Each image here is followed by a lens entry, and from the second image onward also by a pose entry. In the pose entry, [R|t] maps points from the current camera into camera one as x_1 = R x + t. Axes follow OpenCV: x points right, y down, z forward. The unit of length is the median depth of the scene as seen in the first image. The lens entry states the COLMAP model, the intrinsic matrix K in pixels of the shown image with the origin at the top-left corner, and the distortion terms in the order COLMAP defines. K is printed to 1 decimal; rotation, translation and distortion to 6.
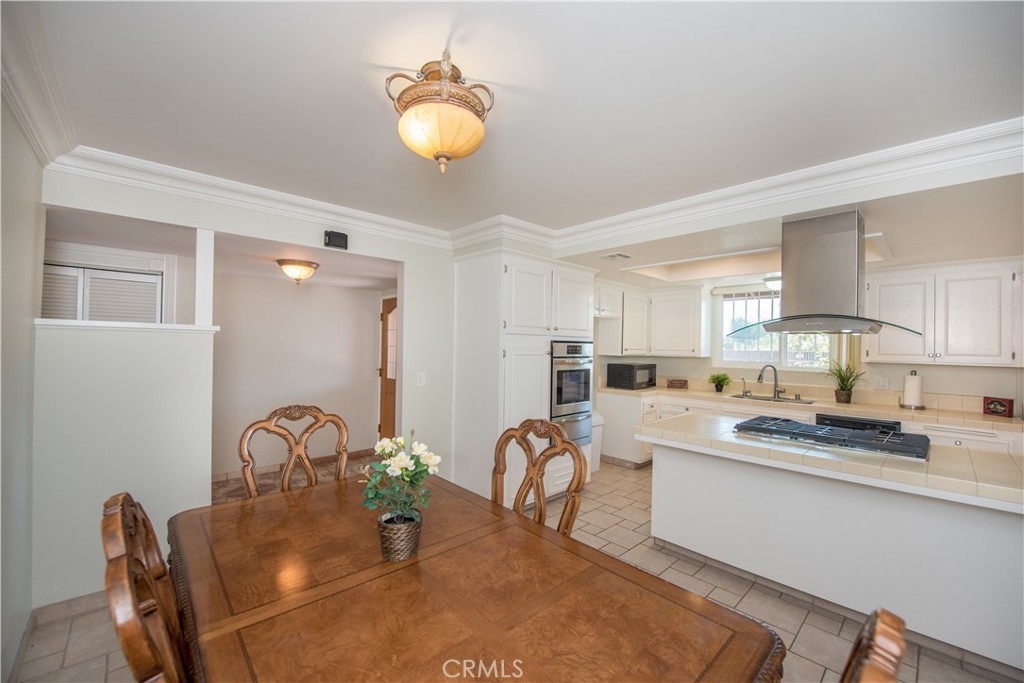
lens RADIAL K [[409.0, 0, 514.0], [0, 409.0, 340.9], [0, 0, 1]] dist [-0.017944, -0.000517]
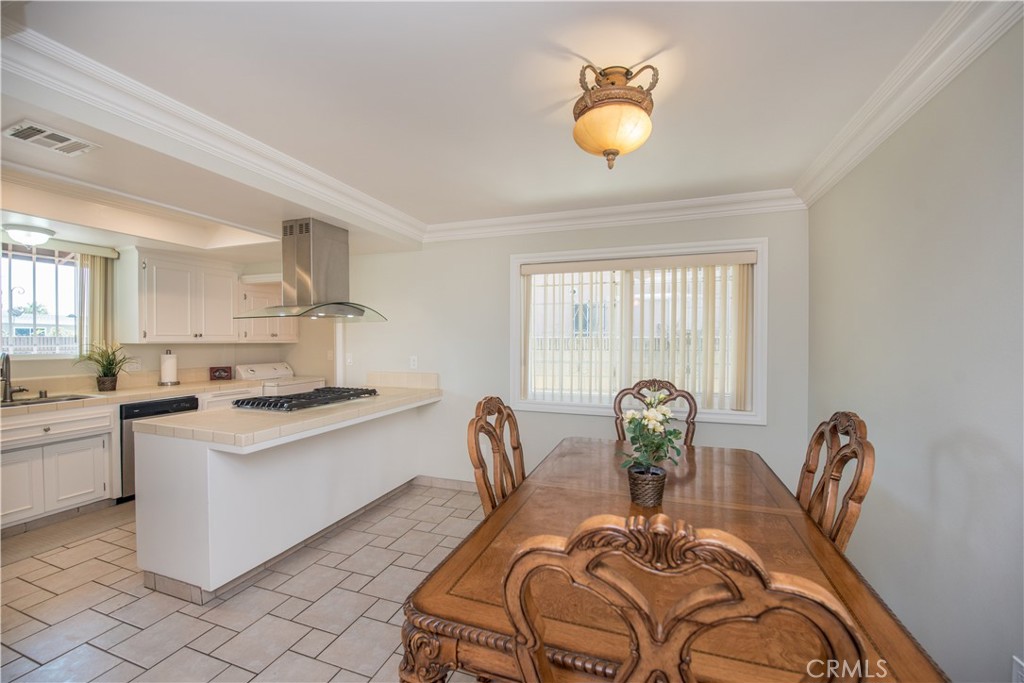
lens RADIAL K [[409.0, 0, 512.1], [0, 409.0, 344.2], [0, 0, 1]] dist [-0.017944, -0.000517]
pose [[-0.459945, -0.030567, 0.887421, -0.372416], [-0.022882, 0.999483, 0.022567, 0.011133], [-0.887652, -0.009926, -0.460407, 0.624364]]
